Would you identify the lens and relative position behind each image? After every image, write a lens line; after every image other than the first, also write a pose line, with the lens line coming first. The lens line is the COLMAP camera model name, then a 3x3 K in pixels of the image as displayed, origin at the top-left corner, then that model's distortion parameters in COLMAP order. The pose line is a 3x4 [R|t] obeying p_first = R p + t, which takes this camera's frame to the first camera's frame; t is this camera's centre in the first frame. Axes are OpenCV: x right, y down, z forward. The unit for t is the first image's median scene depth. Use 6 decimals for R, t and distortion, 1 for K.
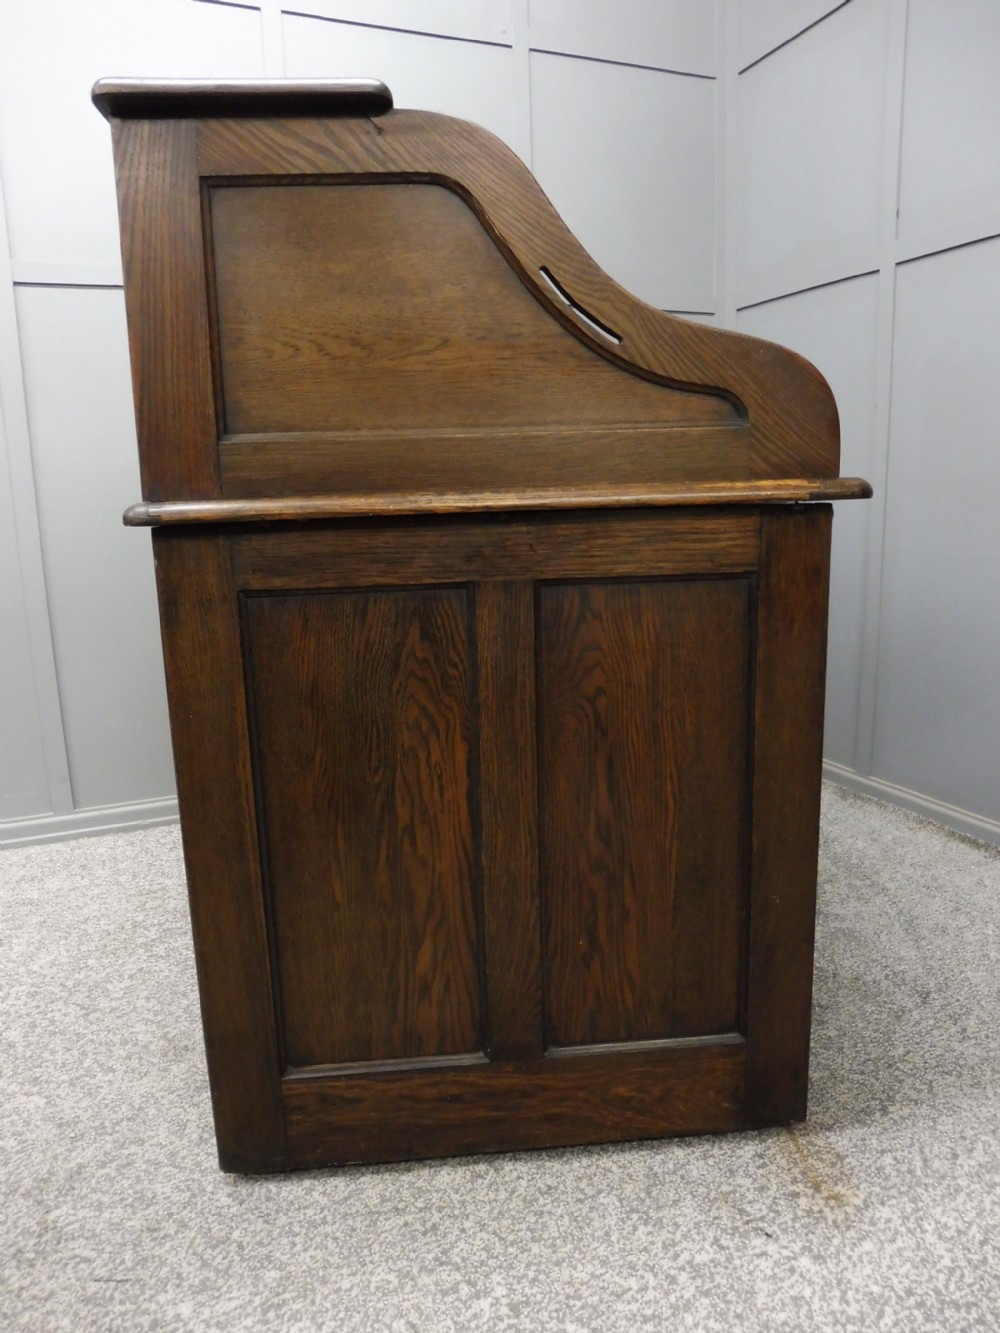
lens RADIAL K [[969.1, 0, 492.4], [0, 969.1, 669.0], [0, 0, 1]] dist [-0.054358, 0.024921]
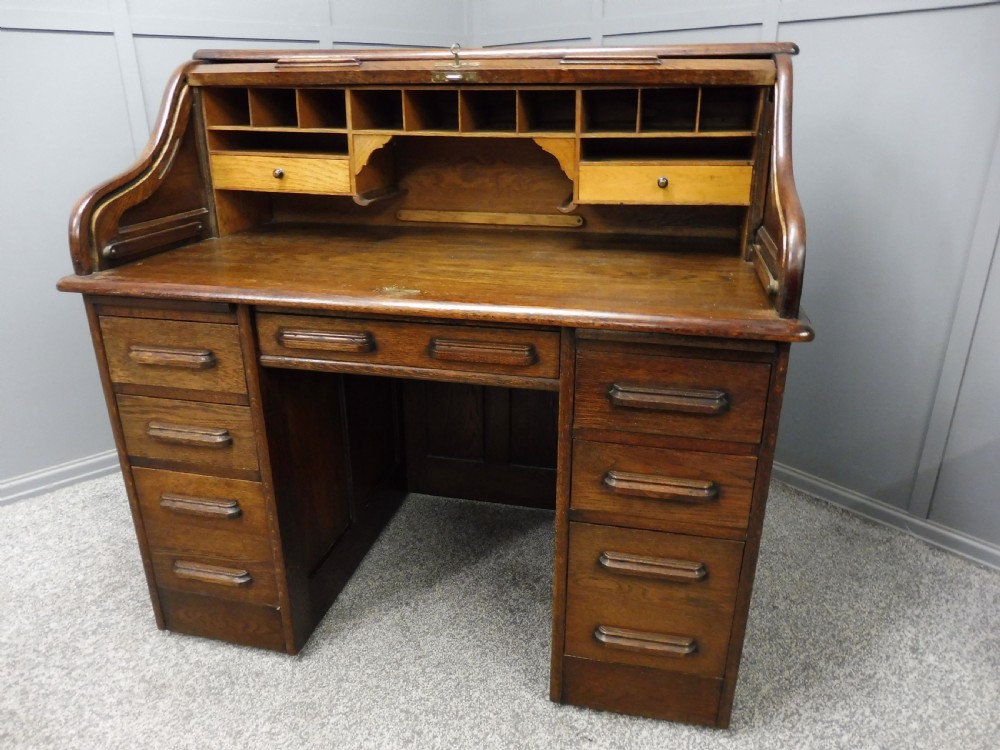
lens RADIAL K [[727.0, 0, 504.9], [0, 727.0, 381.6], [0, 0, 1]] dist [-0.054358, 0.024921]
pose [[0.945678, -0.089937, 0.312417, -0.173604], [0.033469, 0.982800, 0.181613, -0.237600], [-0.323377, -0.161291, 0.932423, -0.030858]]
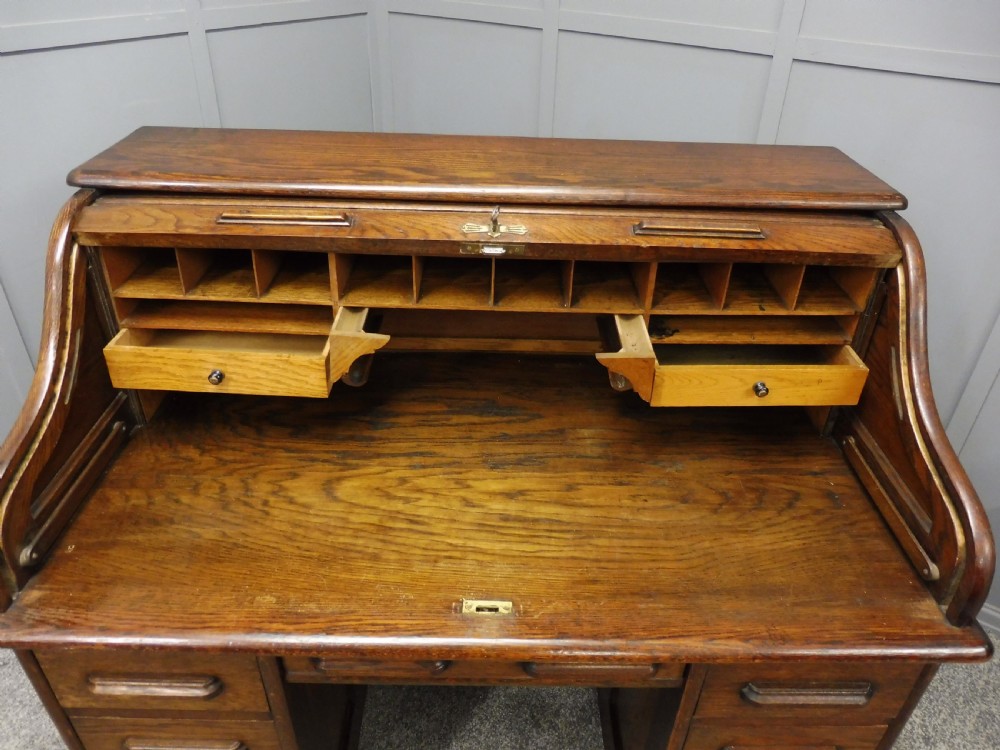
lens RADIAL K [[727.0, 0, 505.6], [0, 727.0, 382.2], [0, 0, 1]] dist [-0.054358, 0.024921]
pose [[0.844295, -0.239501, 0.479379, -0.279915], [0.044710, 0.922932, 0.382359, -0.698171], [-0.534010, -0.301391, 0.789935, 0.429753]]
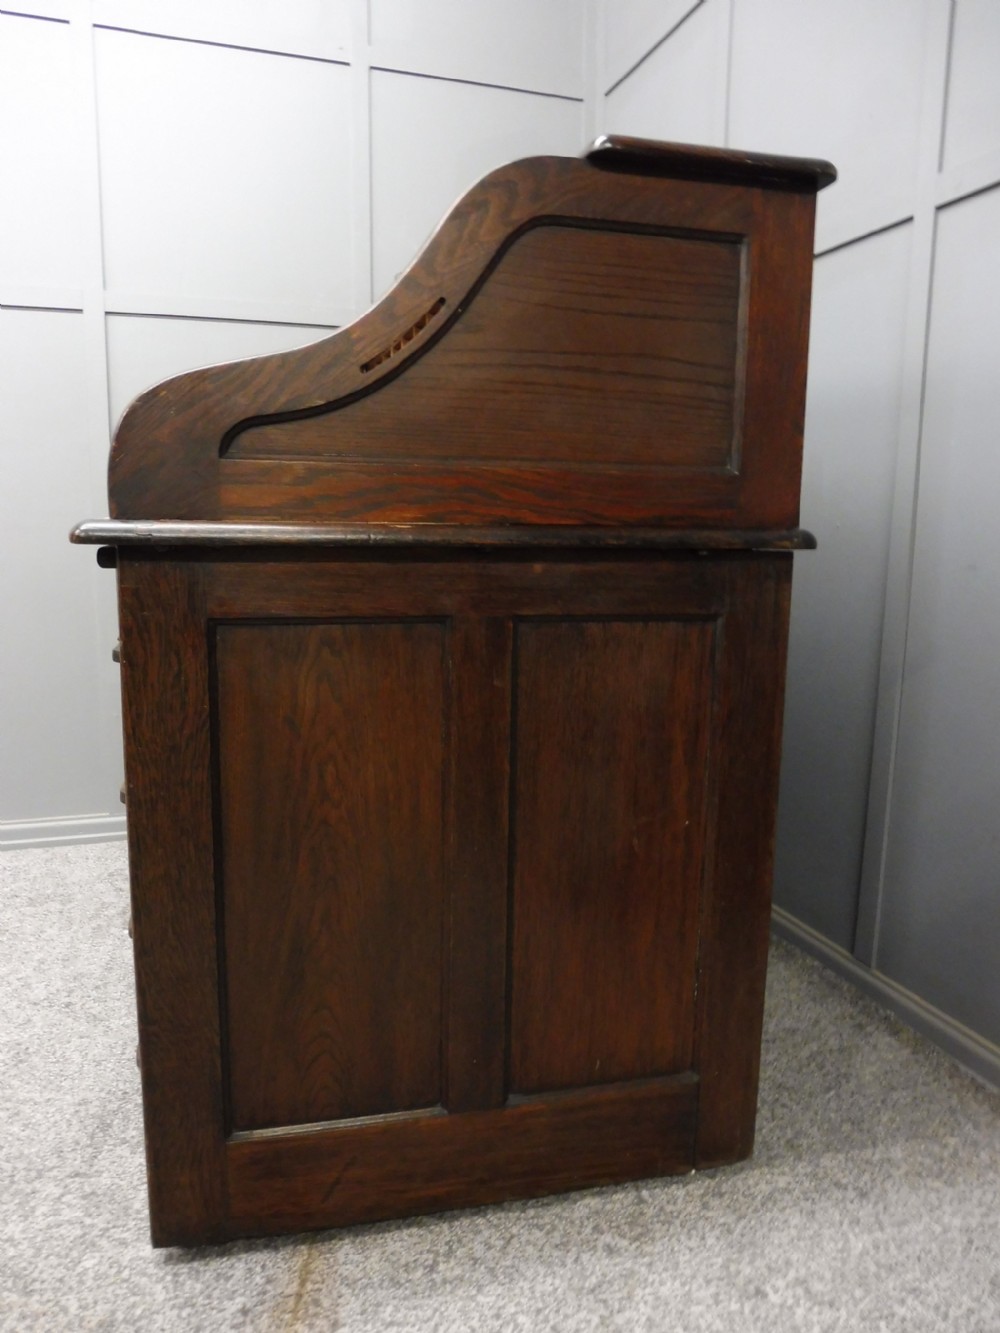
lens RADIAL K [[969.1, 0, 470.9], [0, 969.1, 663.9], [0, 0, 1]] dist [-0.054358, 0.024921]
pose [[0.995527, 0.057072, -0.075293, 0.512993], [-0.059823, 0.997602, -0.034810, -0.046546], [0.073126, 0.039159, 0.996554, 0.150426]]
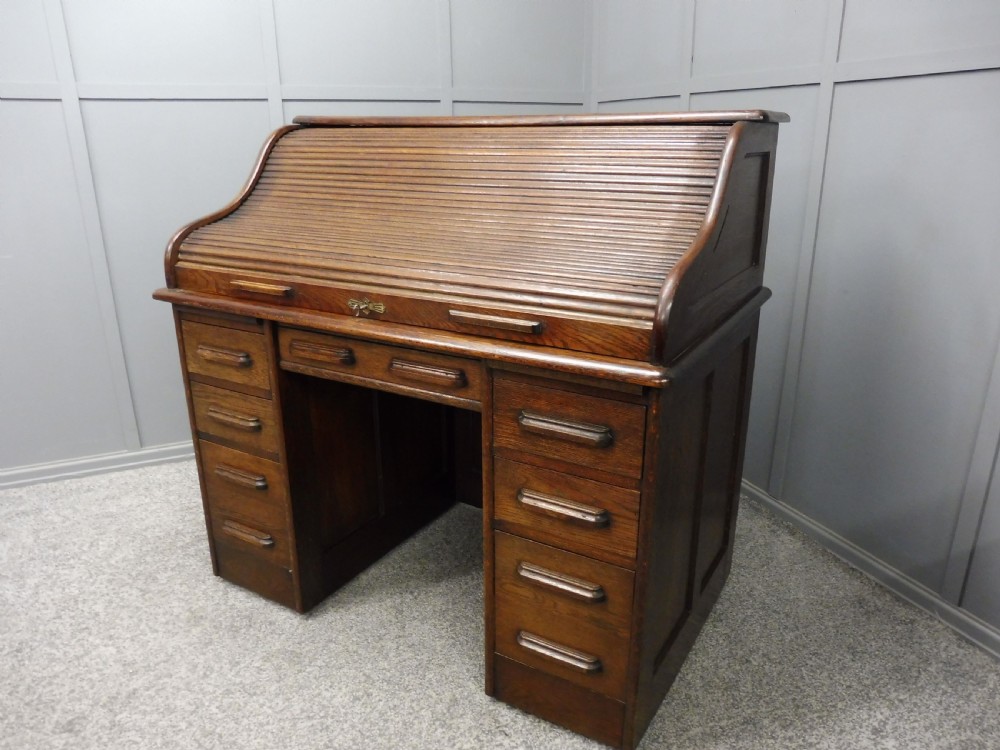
lens RADIAL K [[727.0, 0, 507.9], [0, 727.0, 382.9], [0, 0, 1]] dist [-0.054358, 0.024921]
pose [[0.999128, 0.022022, 0.035466, 0.204738], [-0.026538, 0.990846, 0.132365, -0.241765], [-0.032226, -0.133191, 0.990566, -0.266093]]
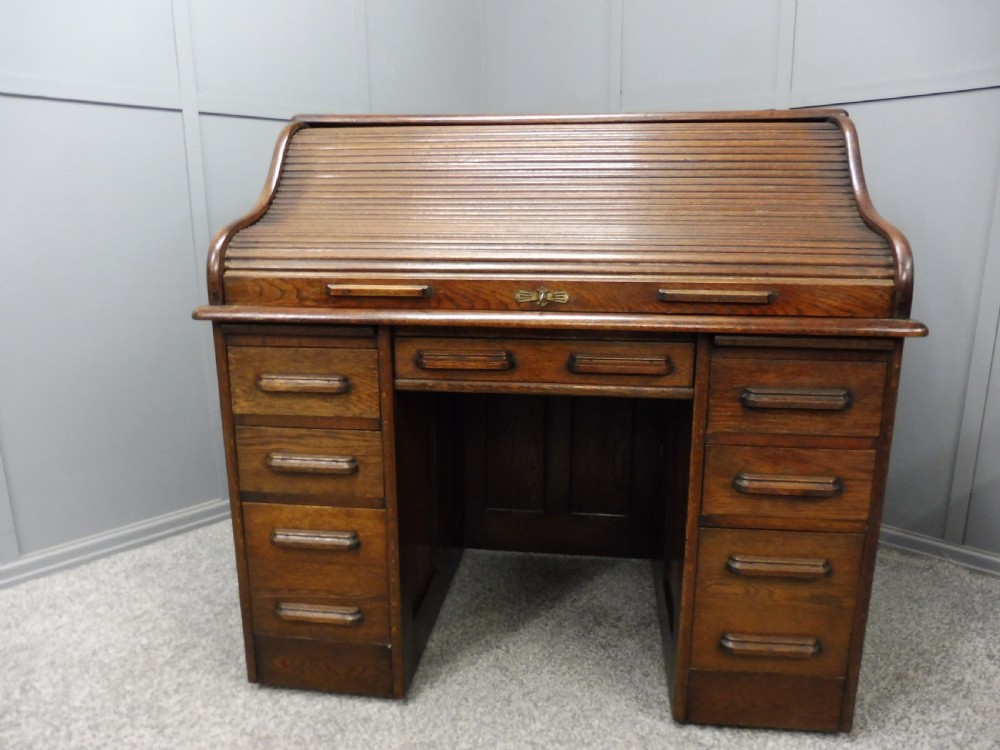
lens RADIAL K [[727.0, 0, 507.5], [0, 727.0, 381.5], [0, 0, 1]] dist [-0.054358, 0.024921]
pose [[0.909407, -0.060628, 0.411464, -0.486237], [0.050422, 0.998092, 0.035624, -0.118712], [-0.412839, -0.011649, 0.910729, 0.004739]]
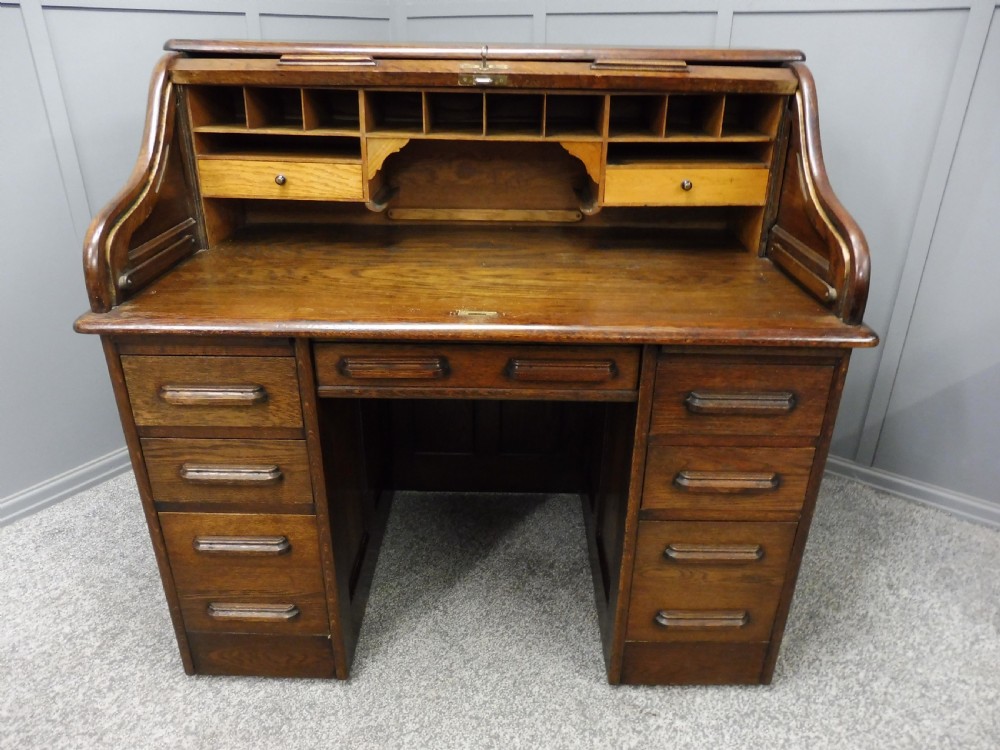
lens RADIAL K [[727.0, 0, 505.2], [0, 727.0, 381.8], [0, 0, 1]] dist [-0.054358, 0.024921]
pose [[0.853079, -0.183529, 0.488439, -0.452971], [0.060770, 0.964675, 0.256336, -0.345402], [-0.518230, -0.188993, 0.834098, 0.113090]]
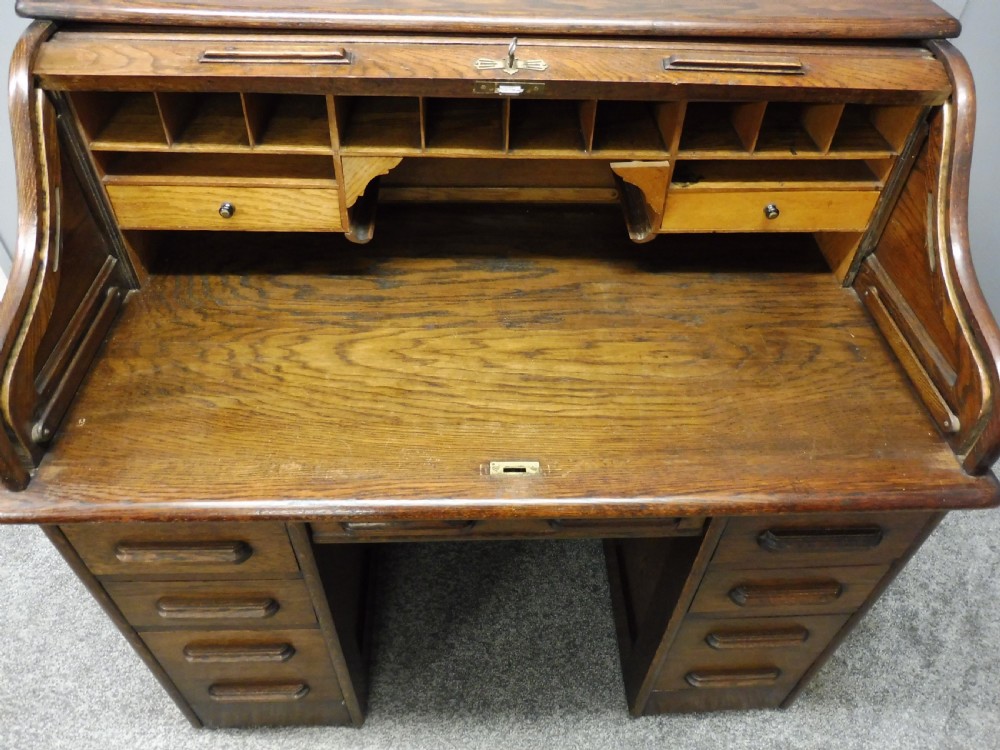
lens RADIAL K [[727.0, 0, 510.2], [0, 727.0, 385.9], [0, 0, 1]] dist [-0.054358, 0.024921]
pose [[0.824500, -0.354826, 0.440793, -0.297558], [0.048188, 0.820173, 0.570082, -0.695008], [-0.563806, -0.448792, 0.693331, 0.482786]]
